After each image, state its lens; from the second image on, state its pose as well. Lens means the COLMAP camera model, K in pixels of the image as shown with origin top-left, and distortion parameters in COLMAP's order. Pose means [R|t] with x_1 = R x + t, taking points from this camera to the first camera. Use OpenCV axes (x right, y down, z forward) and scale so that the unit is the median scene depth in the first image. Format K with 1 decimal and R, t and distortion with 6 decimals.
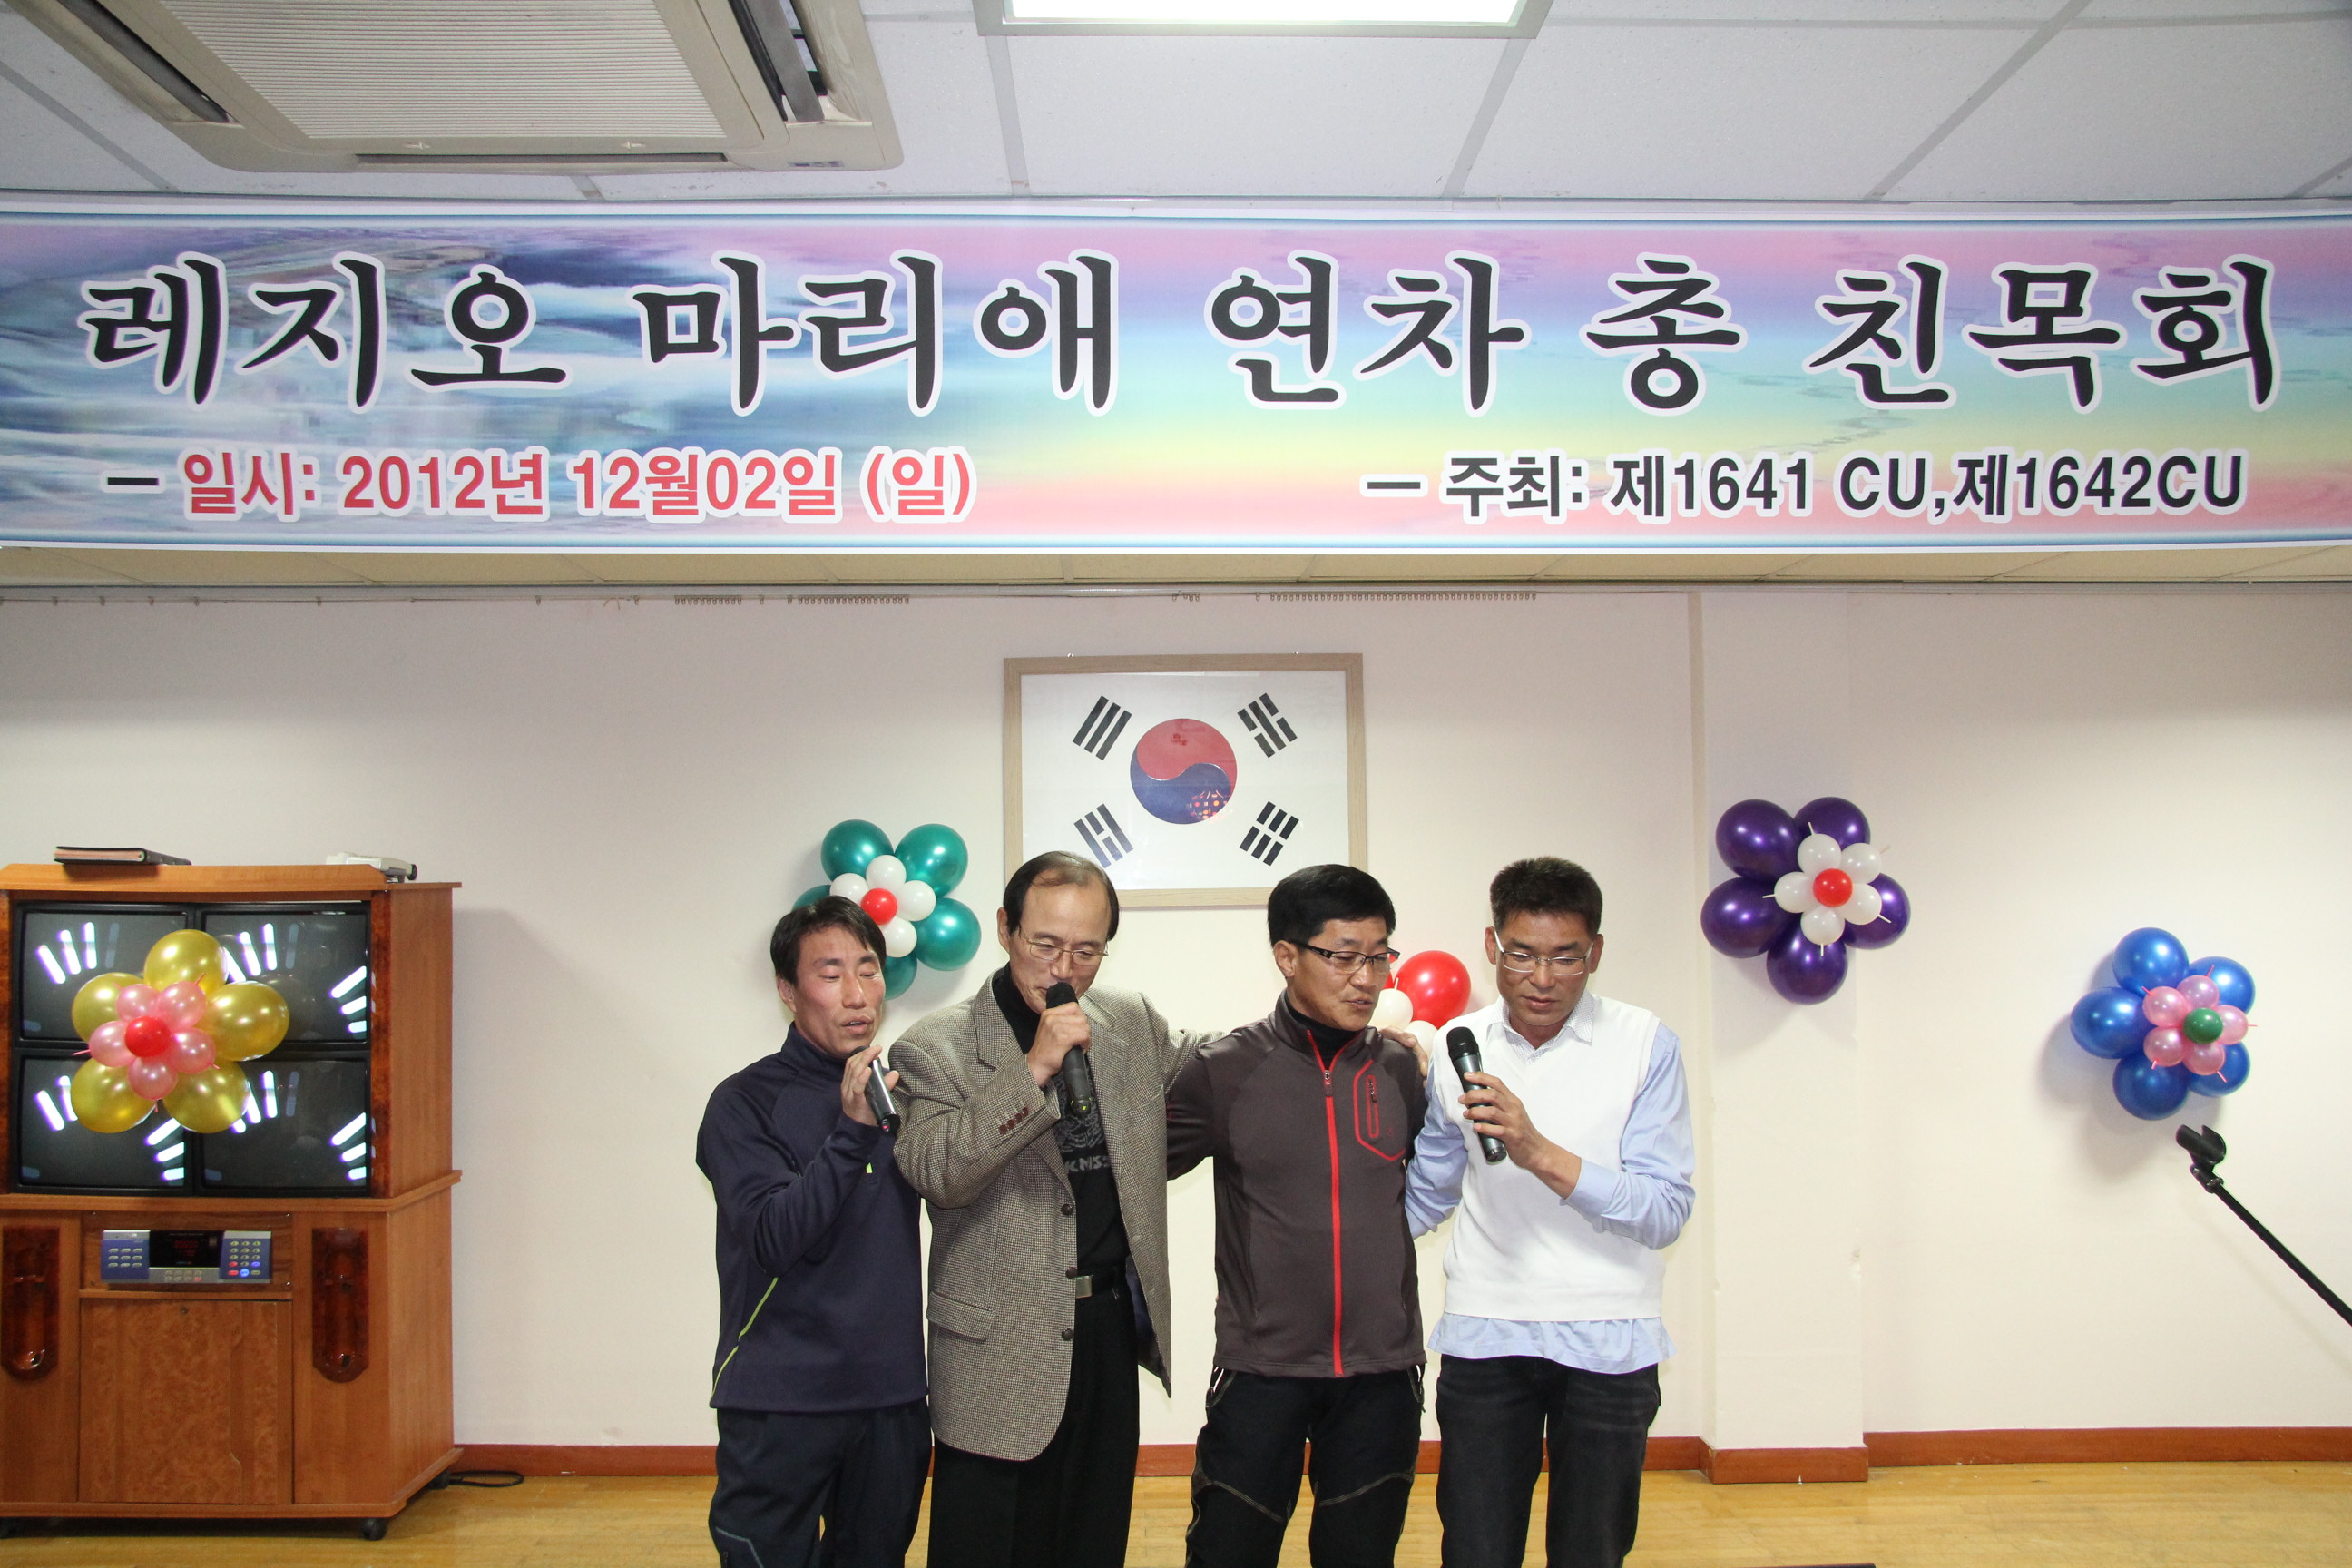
lens RADIAL K [[2125.1, 0, 1150.4], [0, 2125.1, 822.7], [0, 0, 1]] dist [-0.127372, 0.203013]
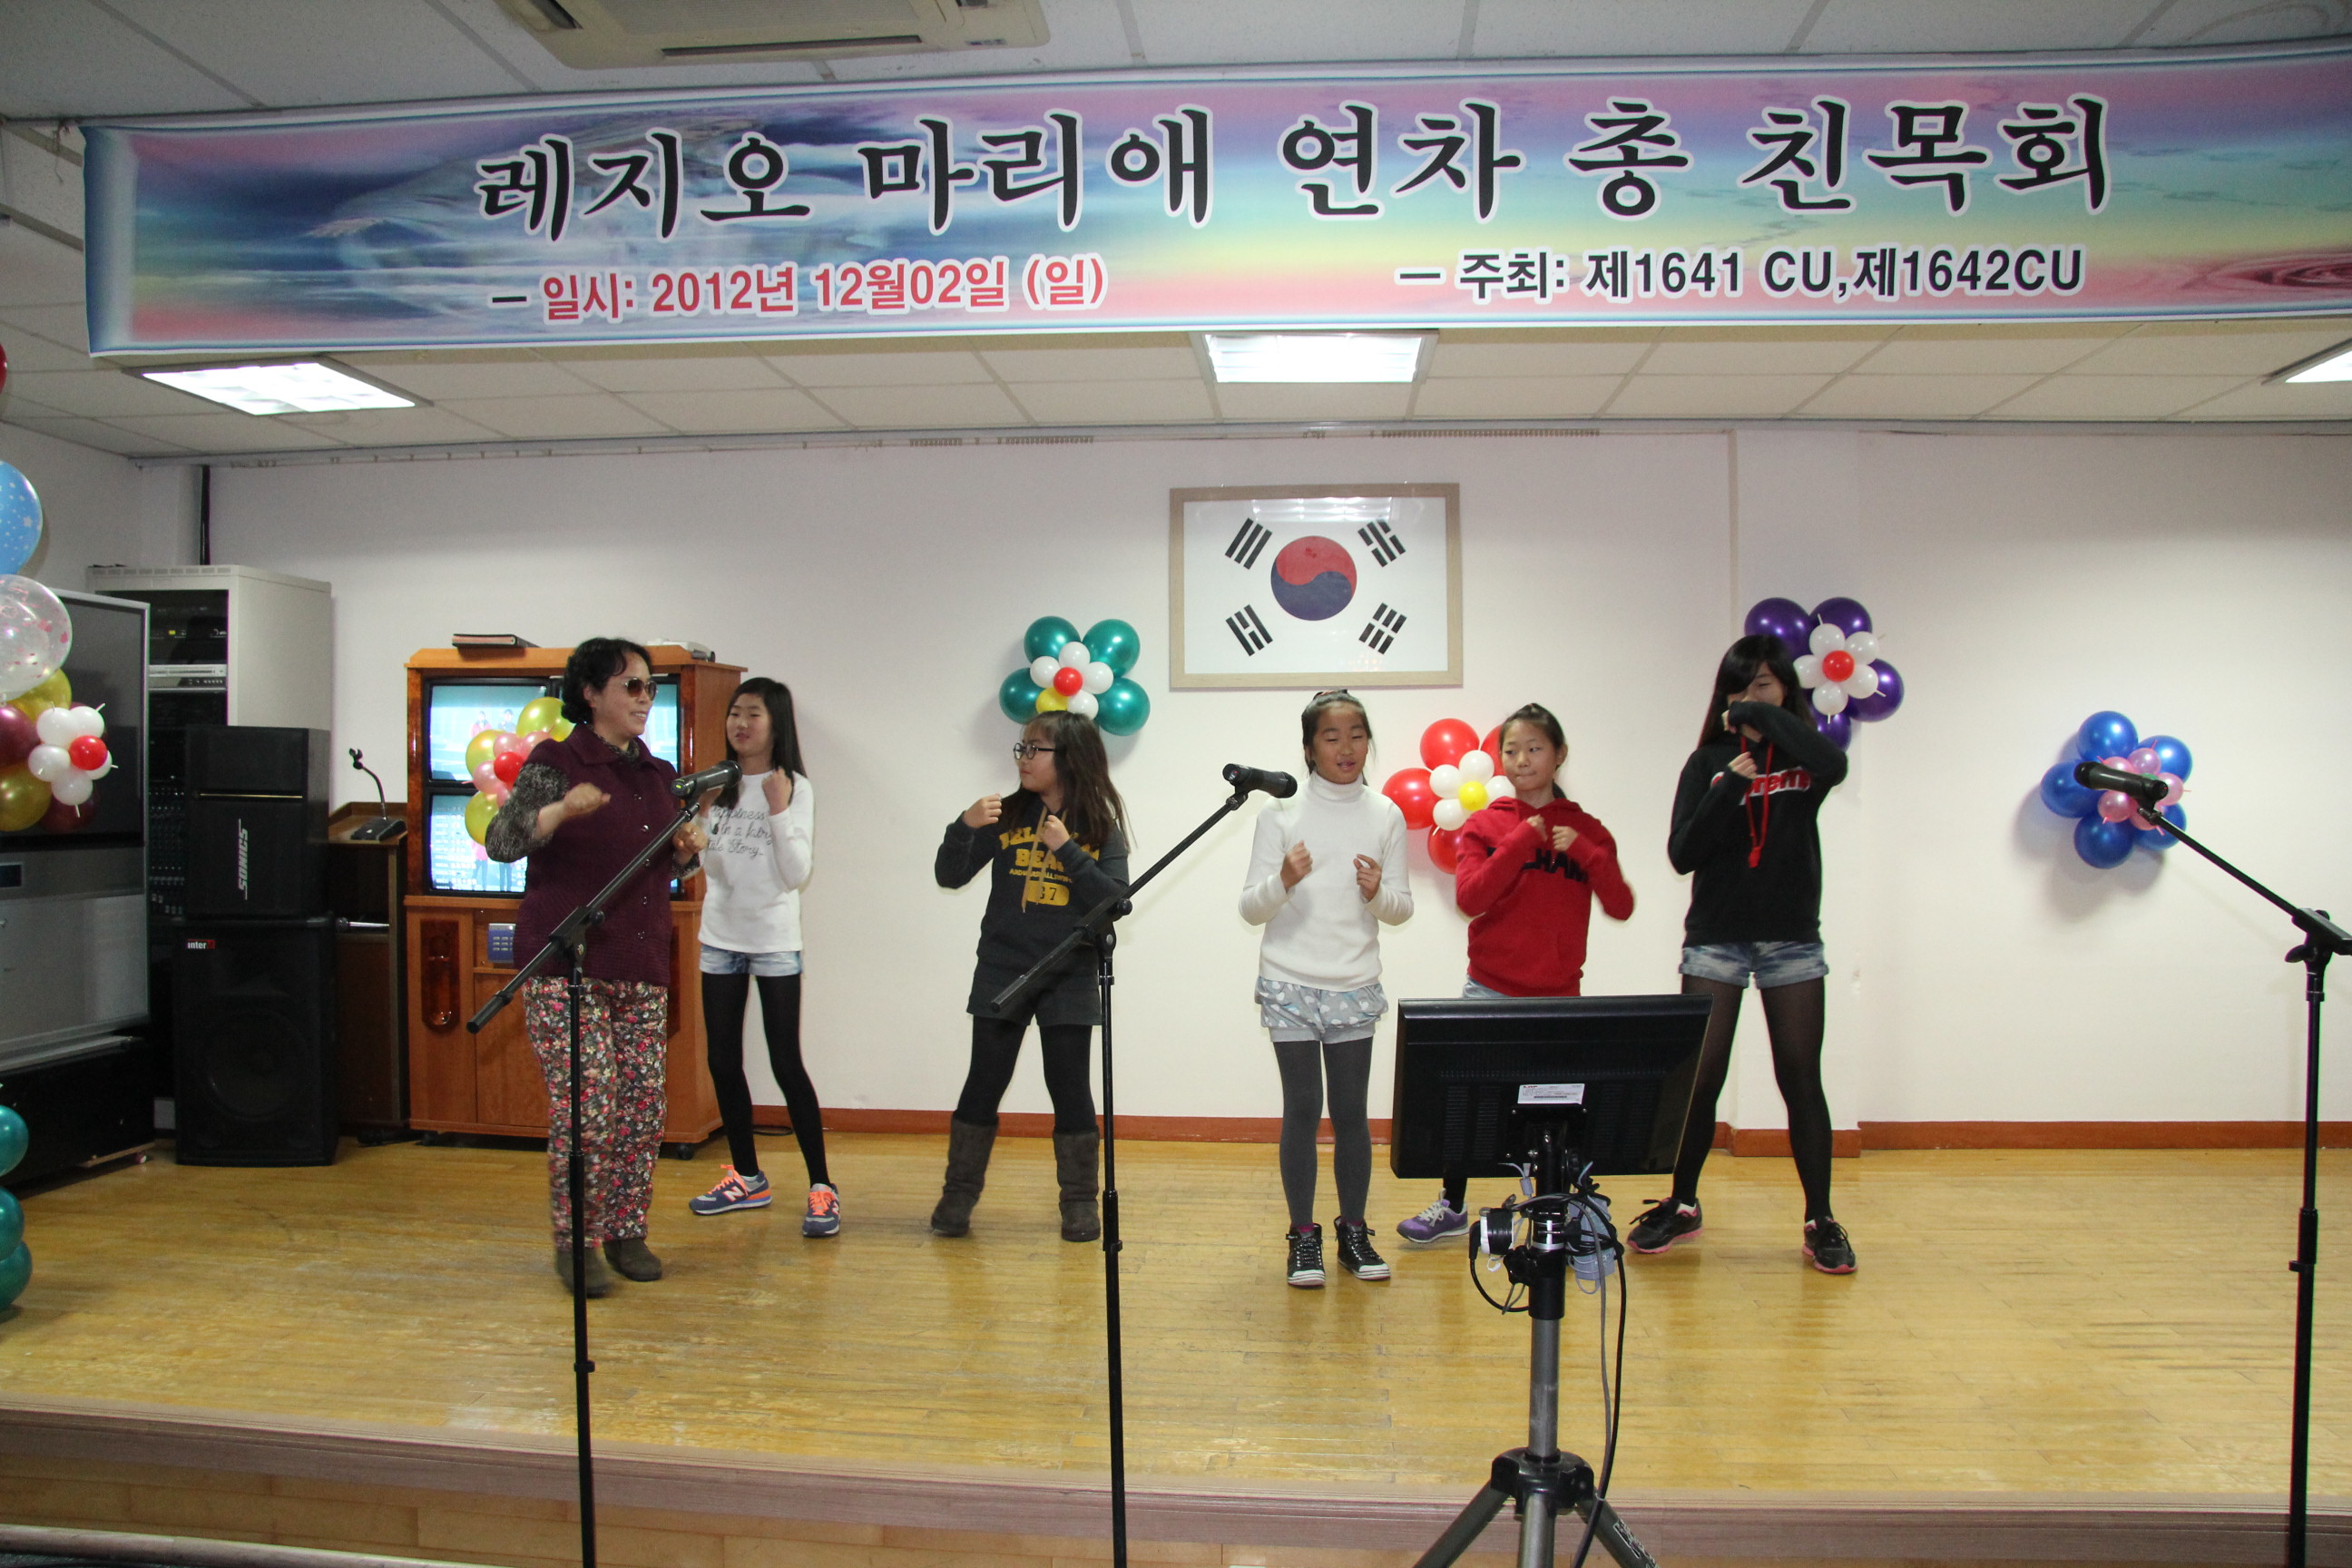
lens RADIAL K [[1838.0, 0, 1144.9], [0, 1838.0, 835.2], [0, 0, 1]] dist [-0.177645, 0.138528]
pose [[0.993824, 0.008815, -0.110613, 0.071187], [-0.002552, 0.998391, 0.056643, 0.126197], [0.110934, -0.056011, 0.992248, -0.158336]]
